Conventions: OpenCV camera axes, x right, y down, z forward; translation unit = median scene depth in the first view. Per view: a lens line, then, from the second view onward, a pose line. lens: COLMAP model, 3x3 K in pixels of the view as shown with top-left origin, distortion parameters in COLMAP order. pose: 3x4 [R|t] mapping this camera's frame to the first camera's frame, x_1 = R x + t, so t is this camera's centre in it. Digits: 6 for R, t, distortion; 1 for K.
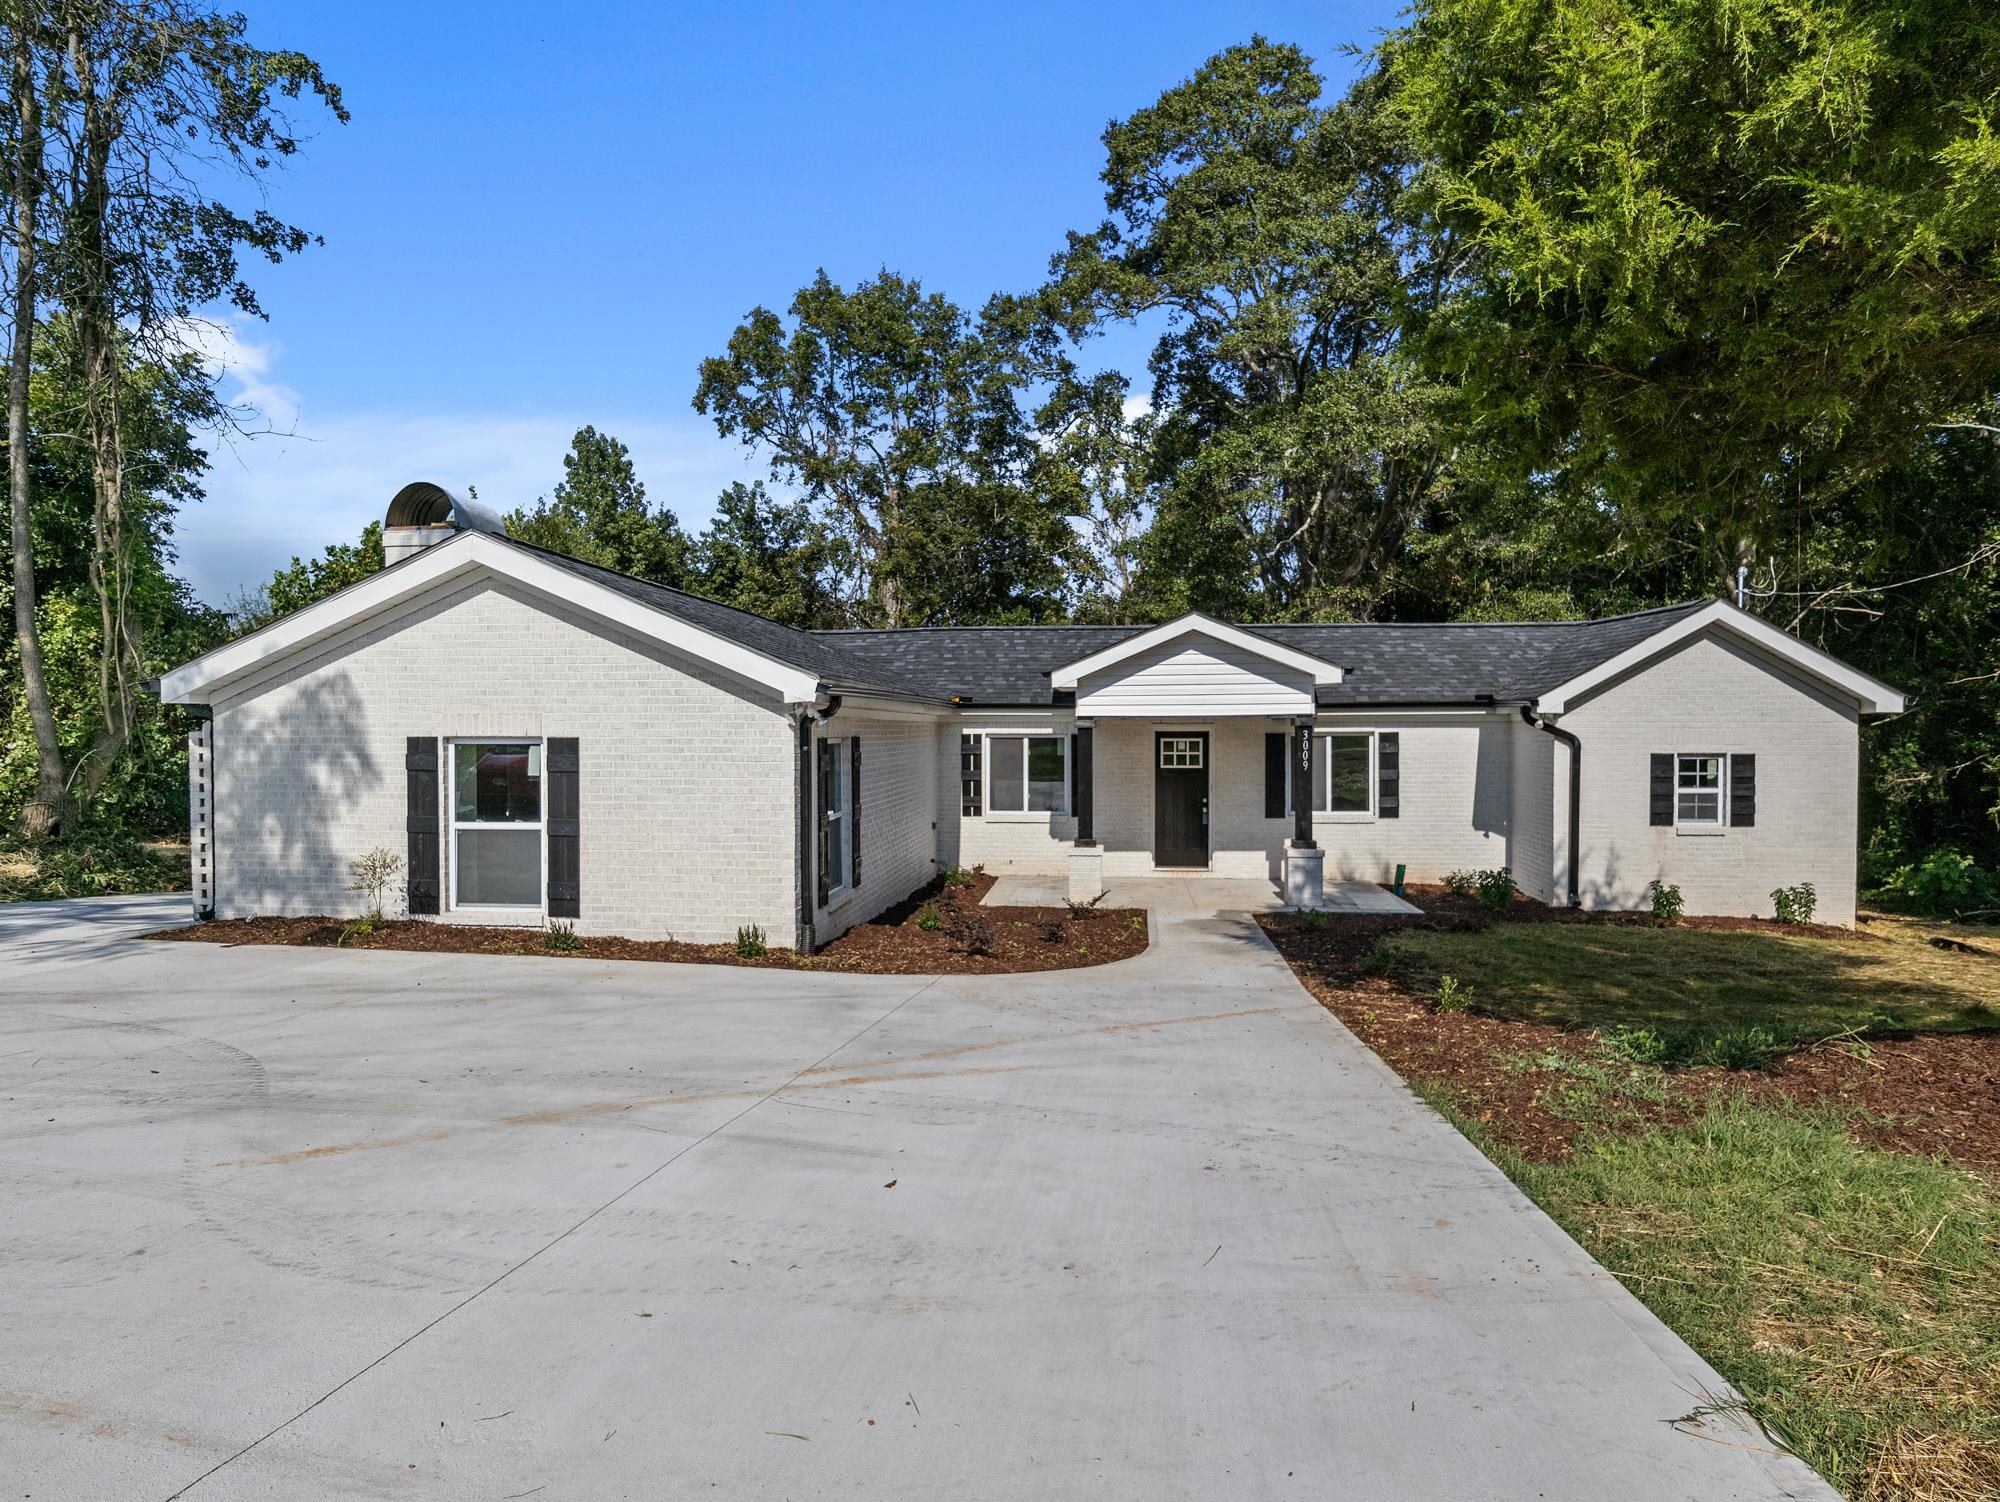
lens RADIAL K [[1126.6, 0, 1003.8], [0, 1126.6, 732.0], [0, 0, 1]] dist [-0.010151, 0.002800]
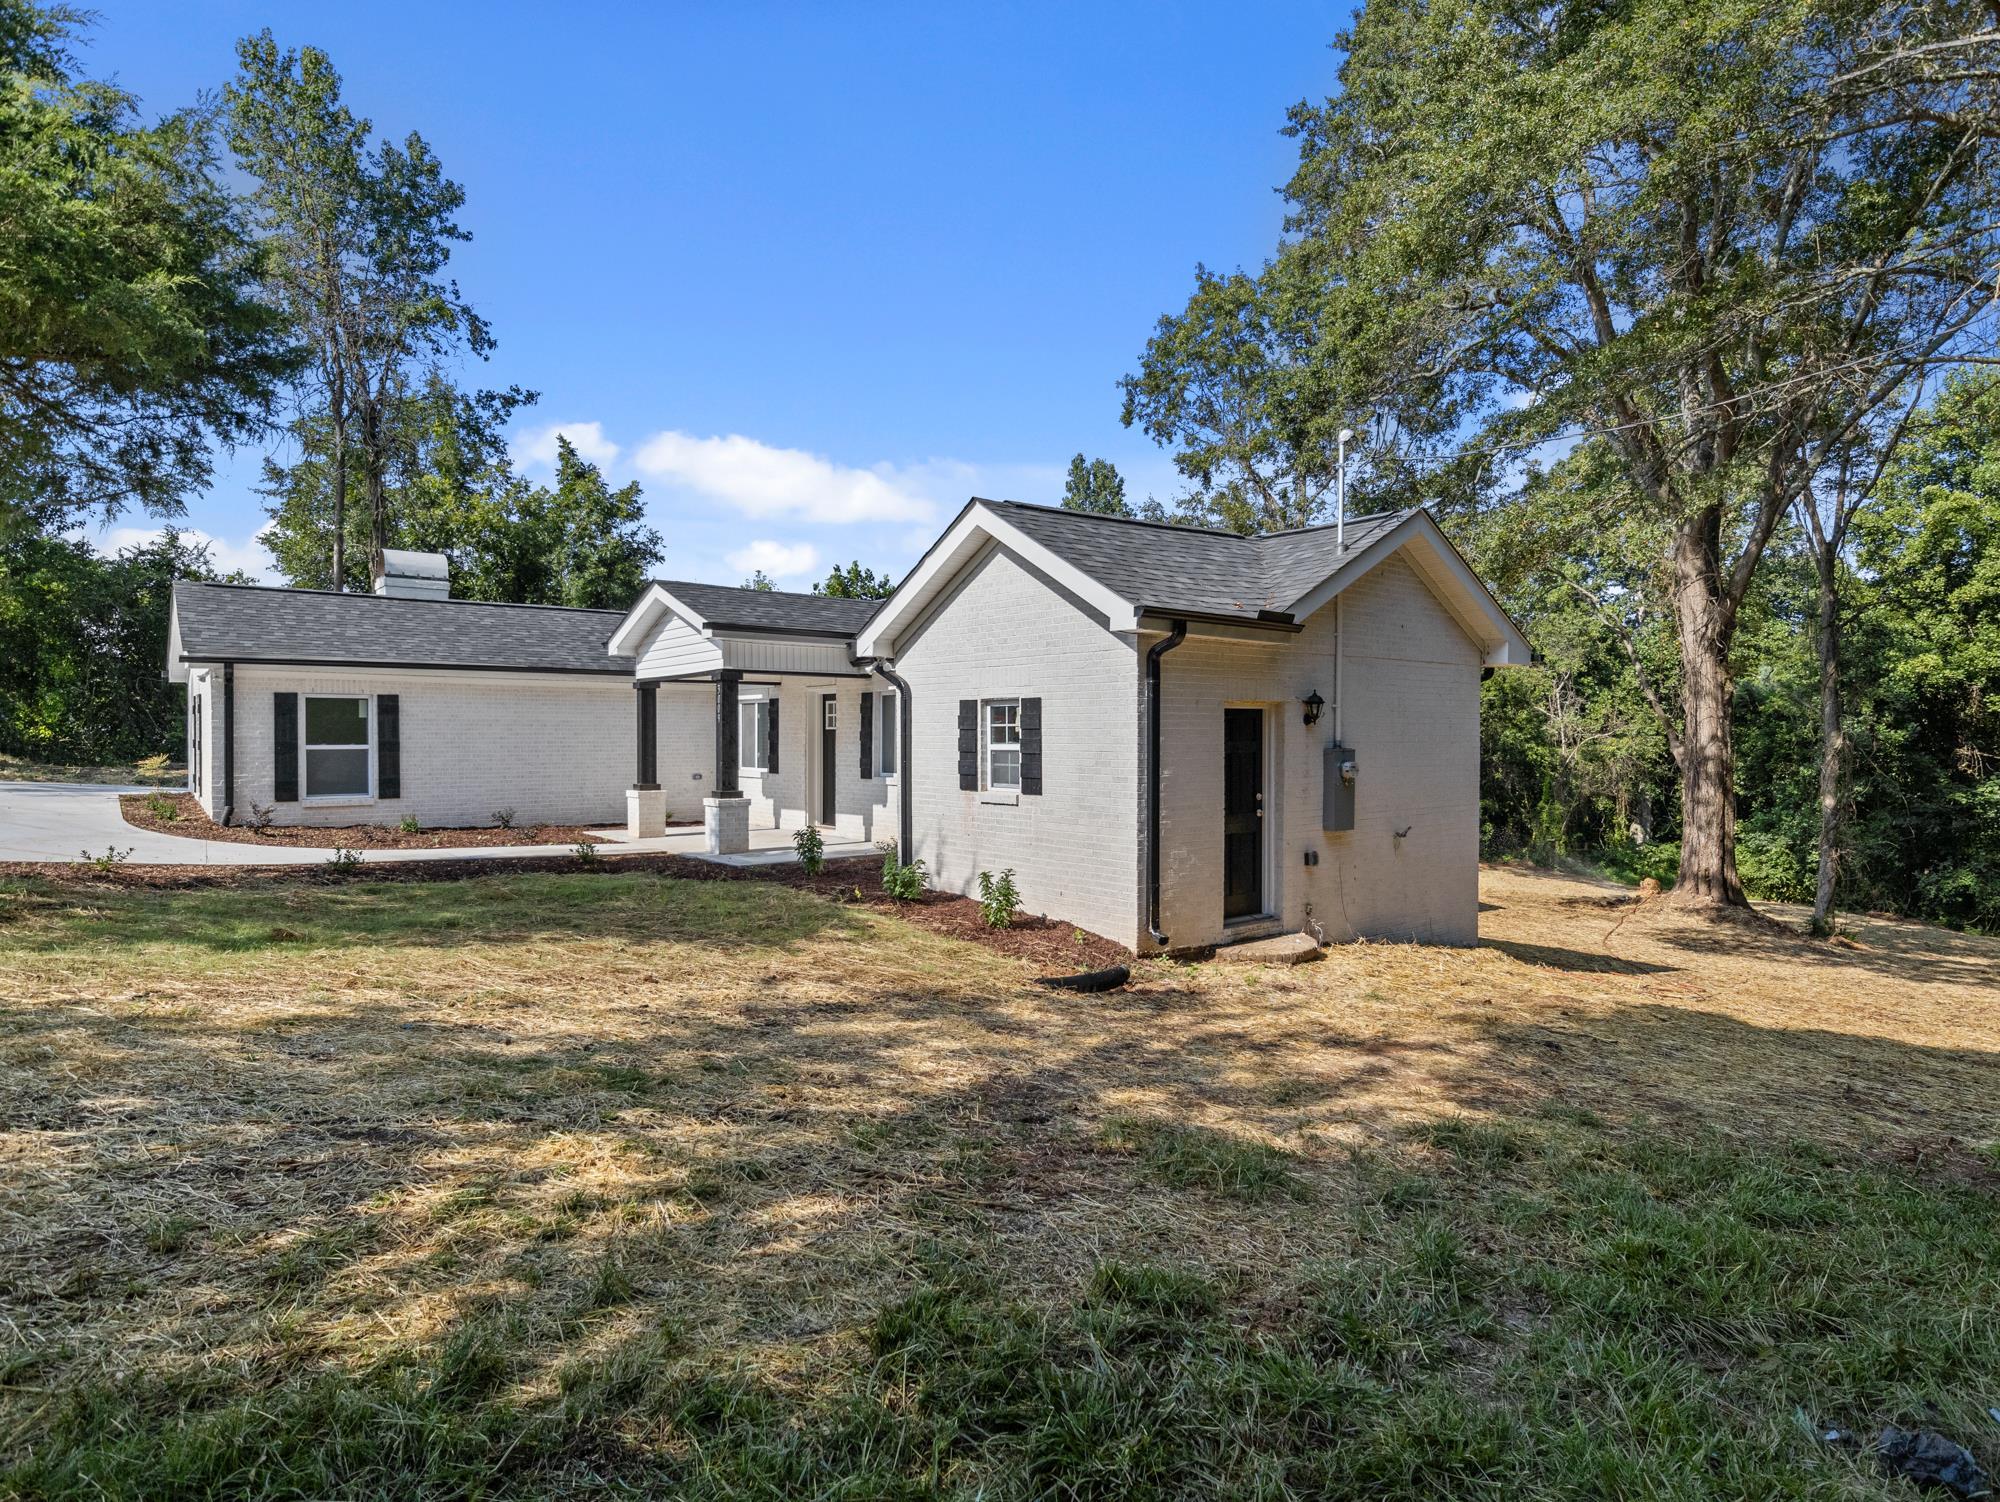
lens RADIAL K [[1126.6, 0, 1003.8], [0, 1126.6, 732.0], [0, 0, 1]] dist [-0.010151, 0.002800]
pose [[0.630147, 0.002231, -0.776473, 1.240009], [-0.012446, 0.999896, -0.007227, 0.048450], [0.776376, 0.014218, 0.630109, 0.527282]]
